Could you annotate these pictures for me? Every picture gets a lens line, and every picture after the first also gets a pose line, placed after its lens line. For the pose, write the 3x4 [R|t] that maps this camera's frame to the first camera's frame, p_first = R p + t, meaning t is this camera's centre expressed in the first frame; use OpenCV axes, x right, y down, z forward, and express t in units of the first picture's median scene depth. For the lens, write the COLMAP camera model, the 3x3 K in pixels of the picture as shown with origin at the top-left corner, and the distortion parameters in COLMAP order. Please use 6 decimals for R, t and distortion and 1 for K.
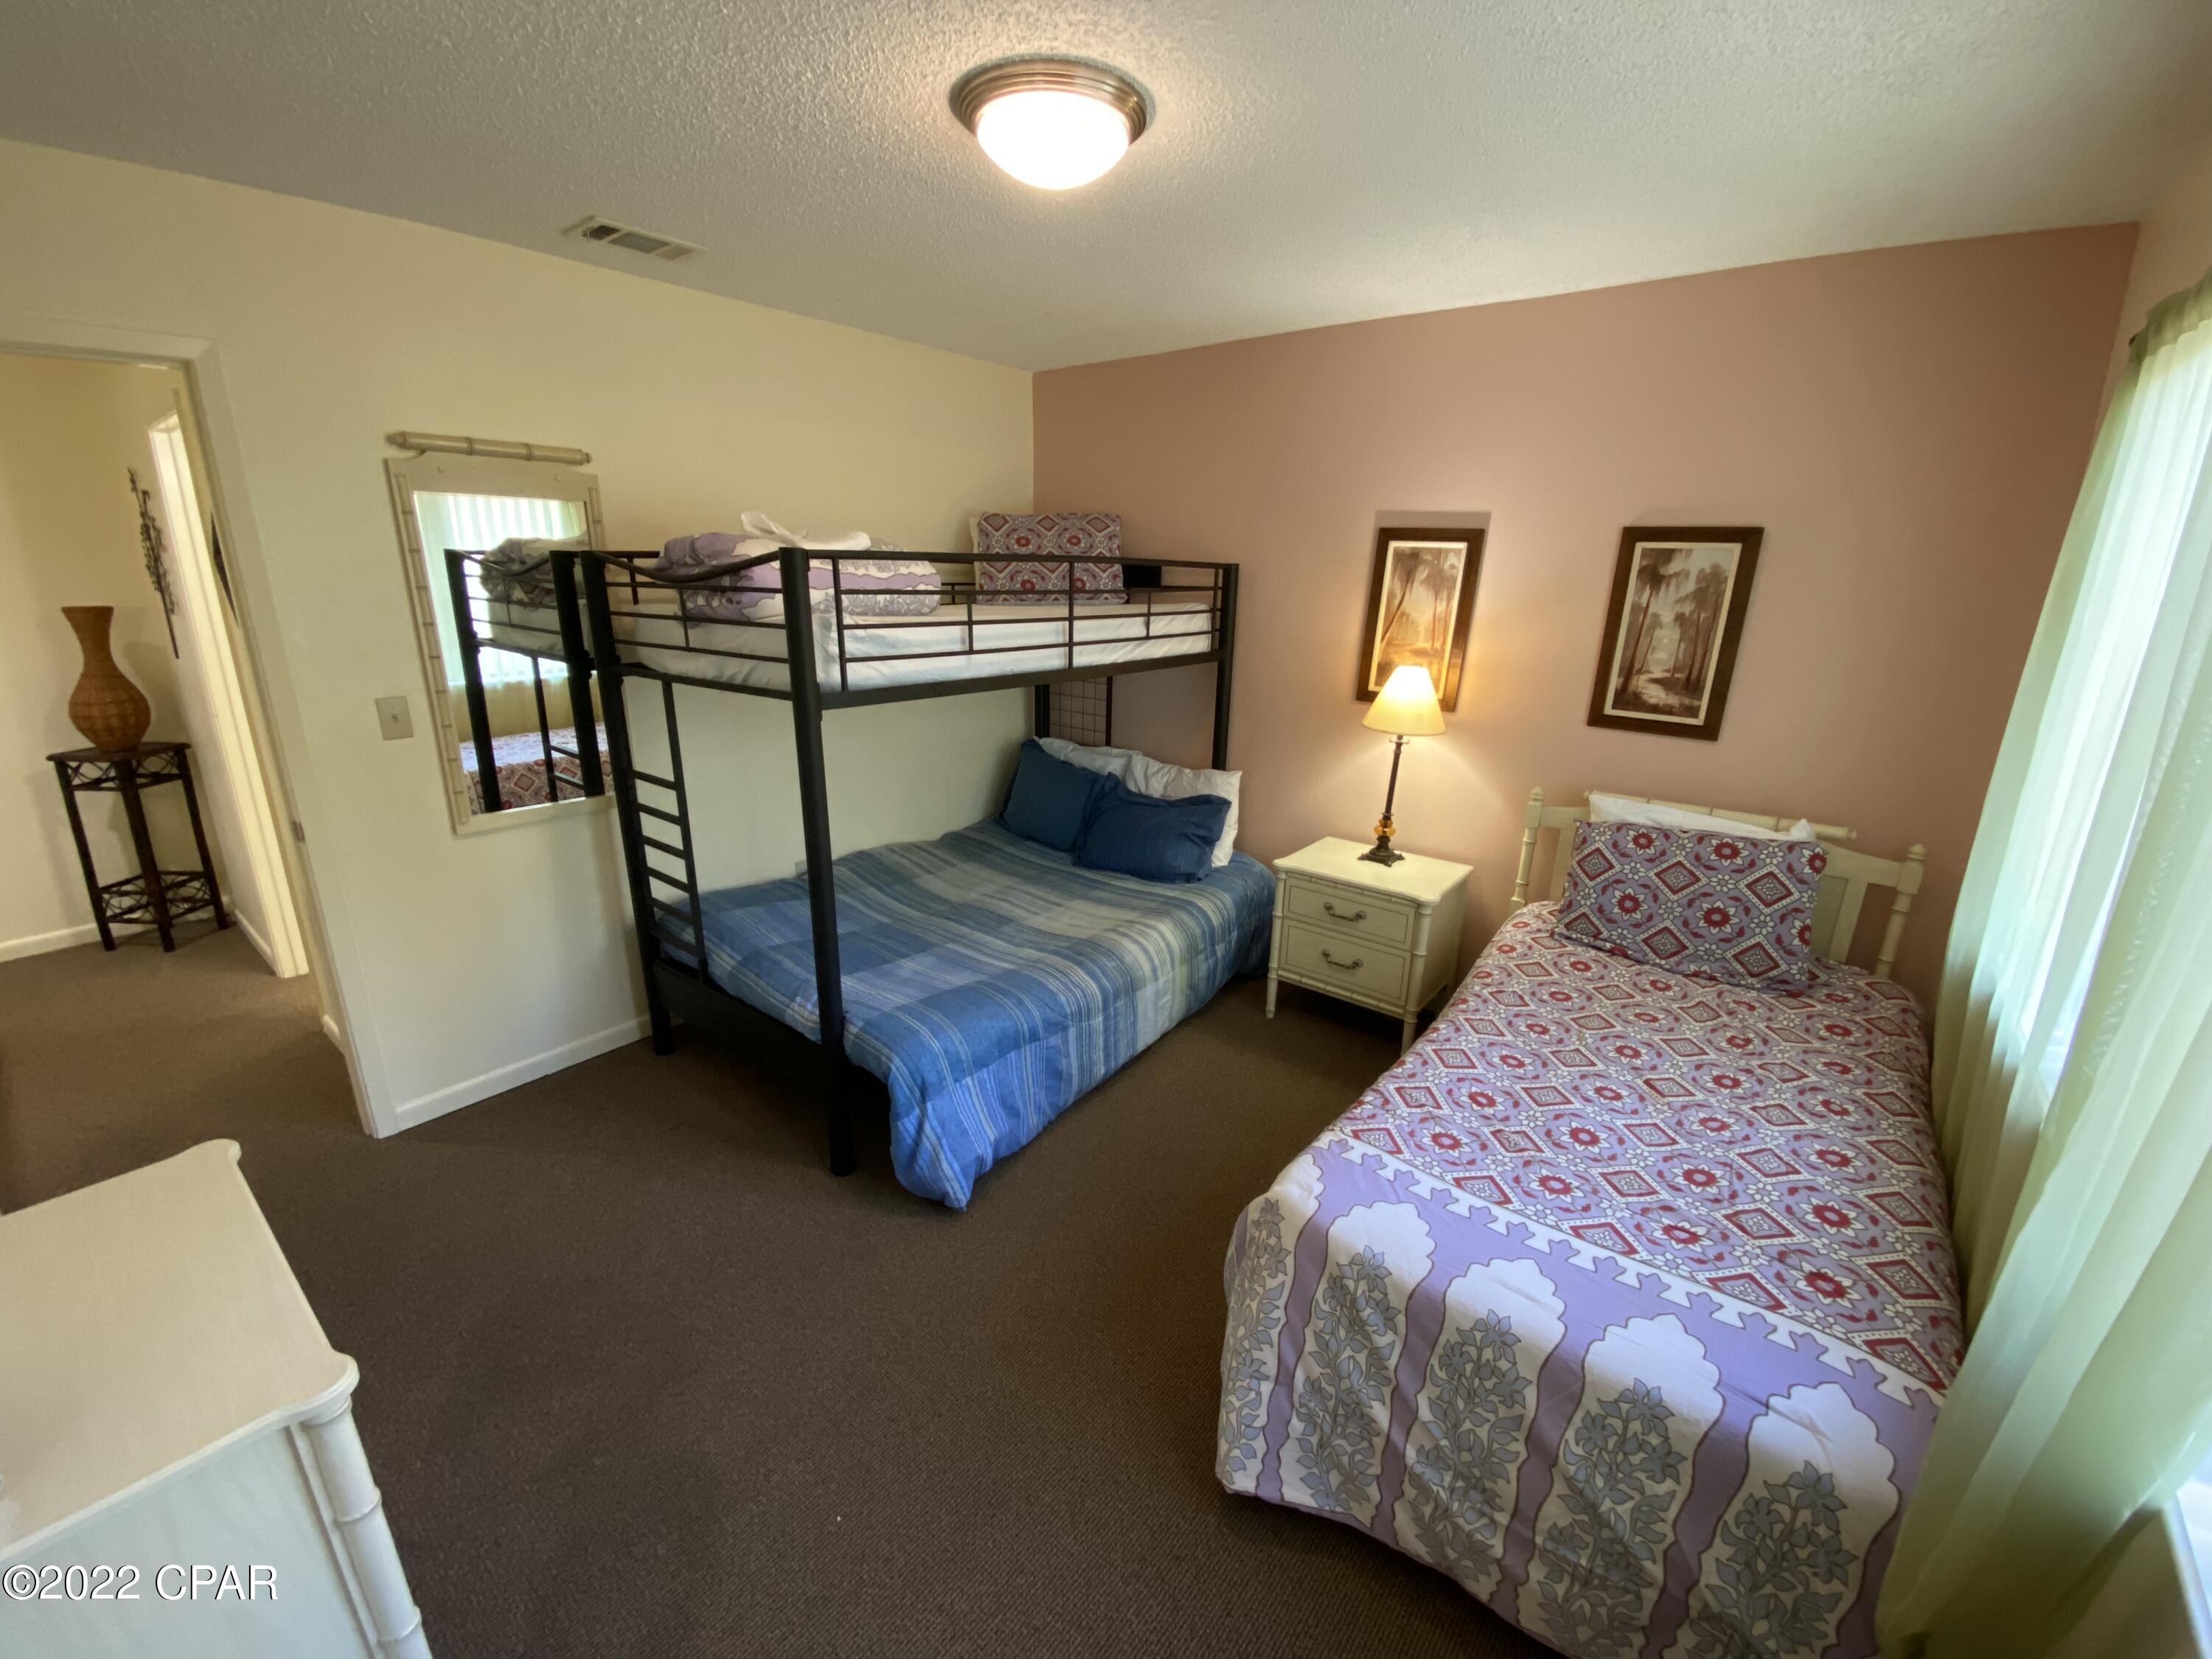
lens RADIAL K [[895.2, 0, 1109.0], [0, 895.2, 806.6], [0, 0, 1]] dist [0.024920, -0.019425]
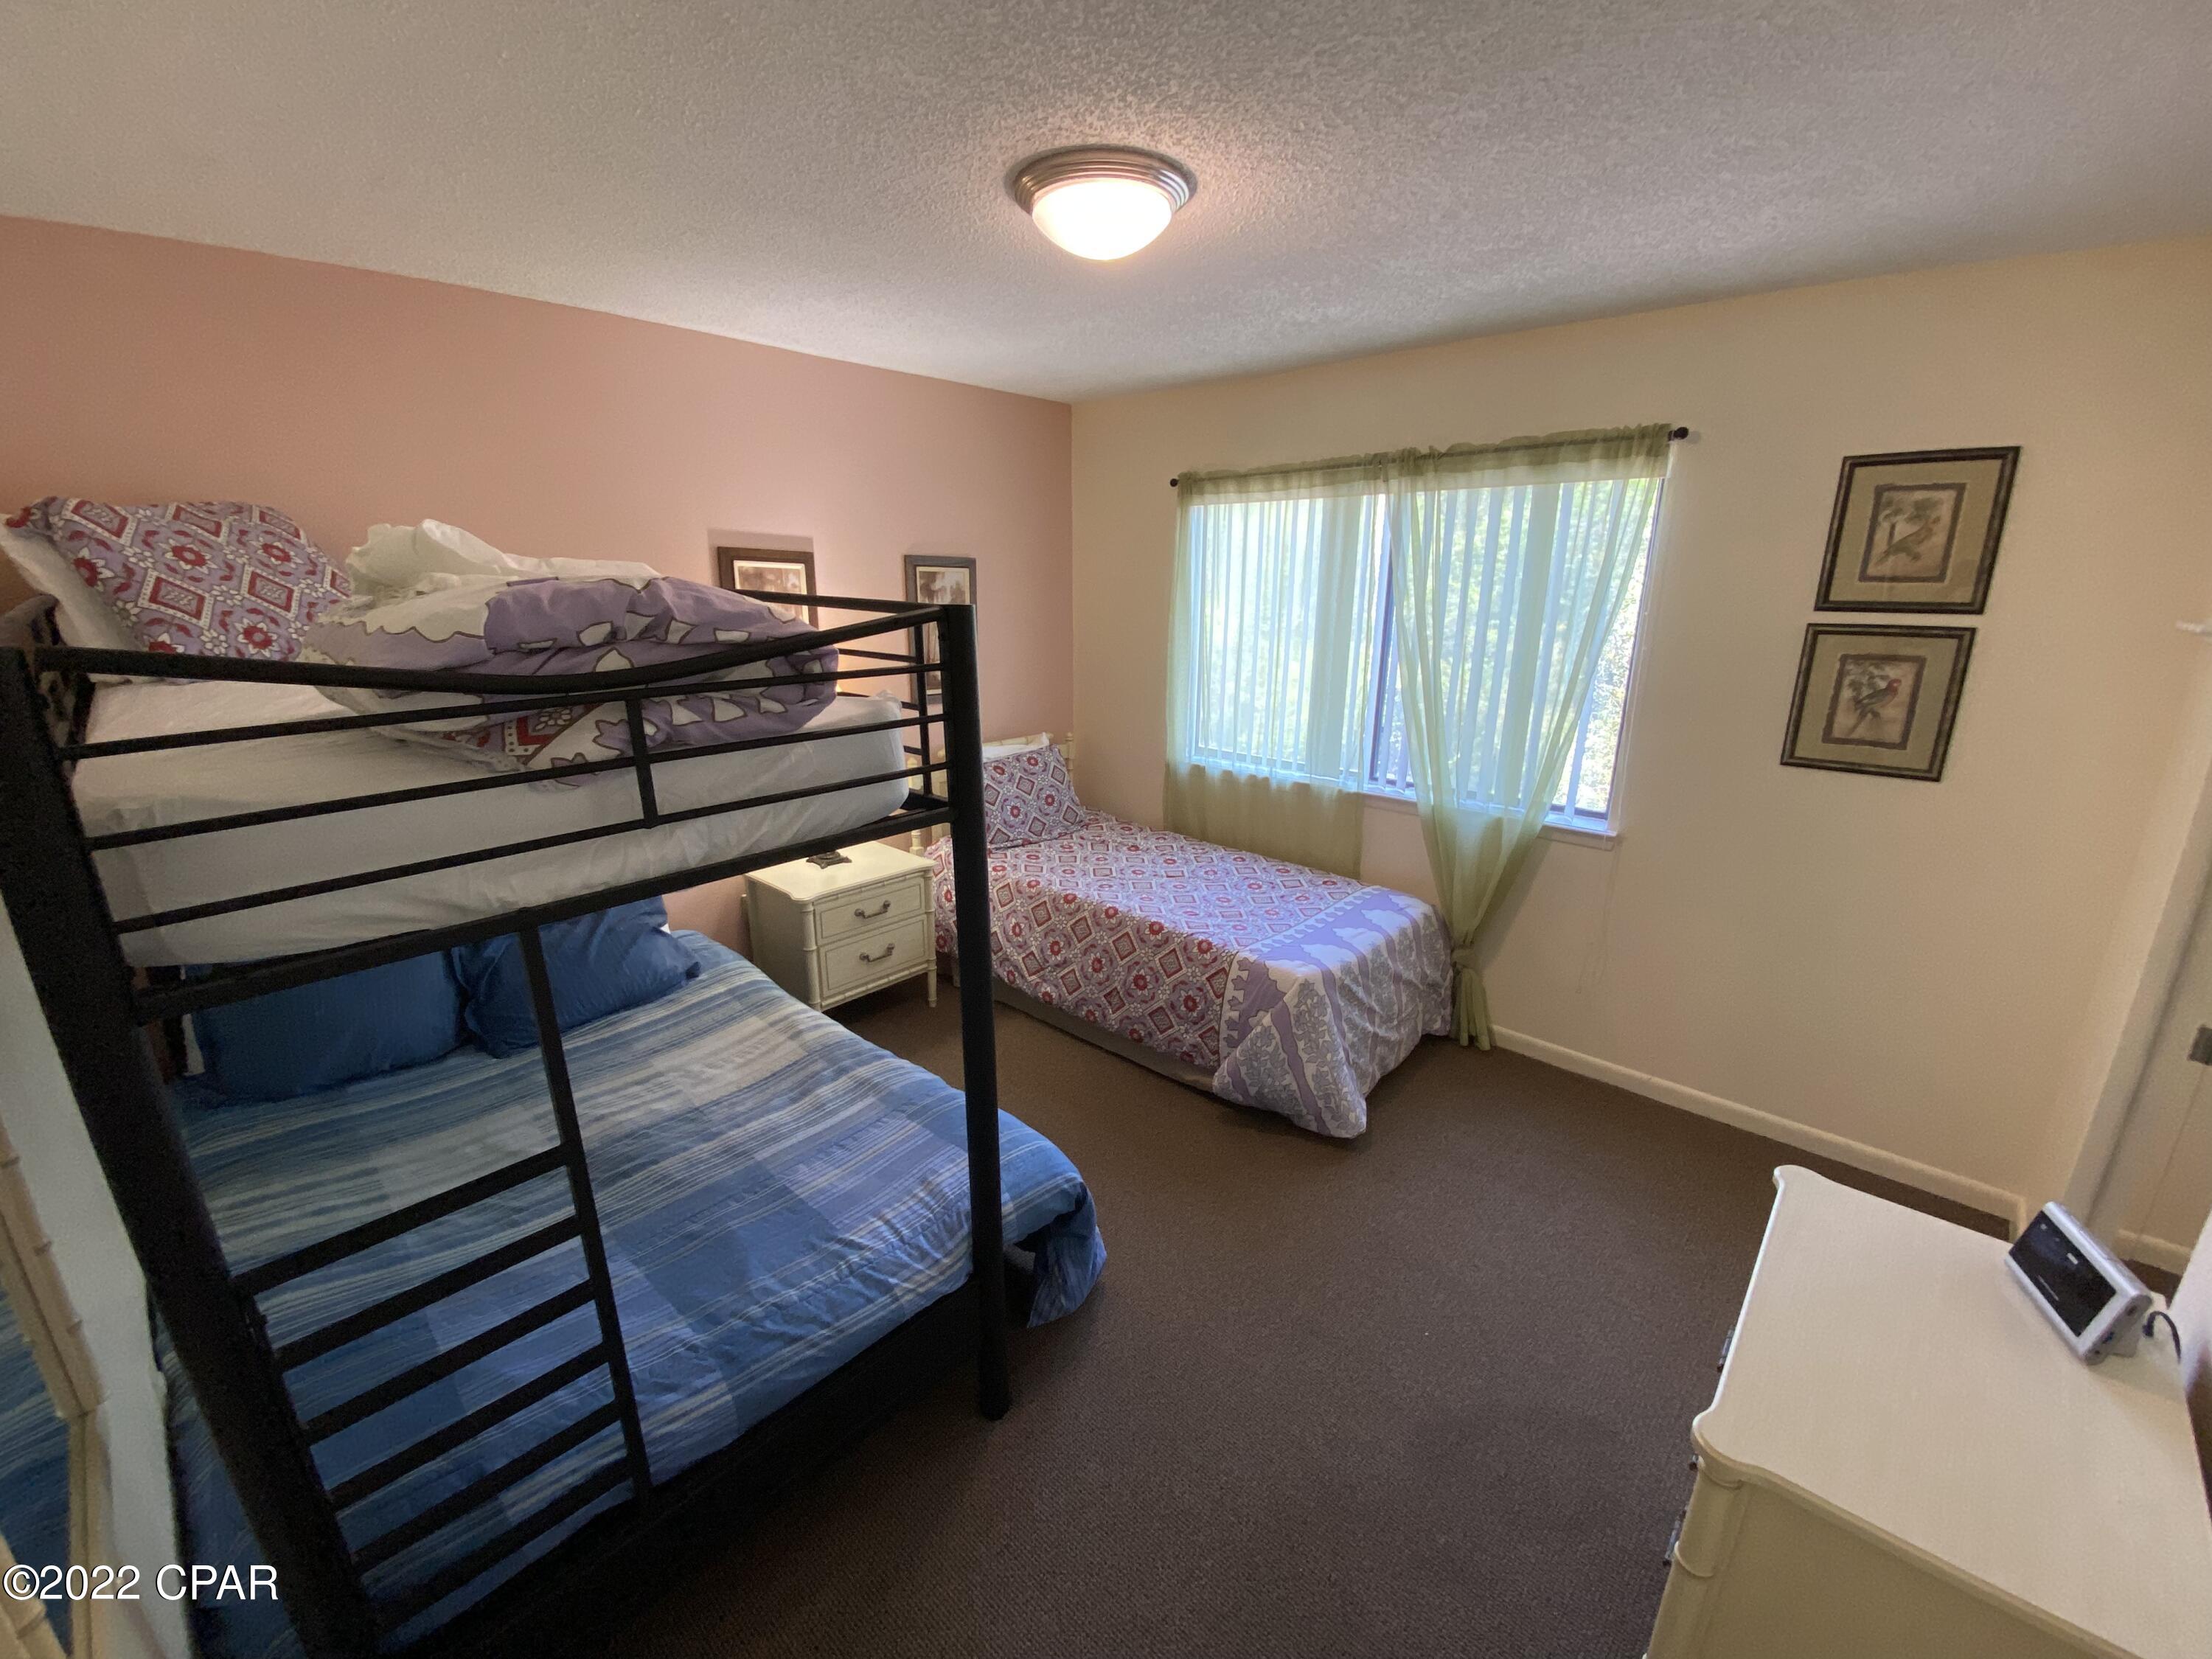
lens RADIAL K [[895.2, 0, 1083.0], [0, 895.2, 819.0], [0, 0, 1]] dist [0.024920, -0.019425]
pose [[0.079761, -0.278414, 0.957144, -0.814476], [0.248042, 0.935544, 0.251461, -0.218717], [-0.965460, 0.217355, 0.143678, 0.655083]]
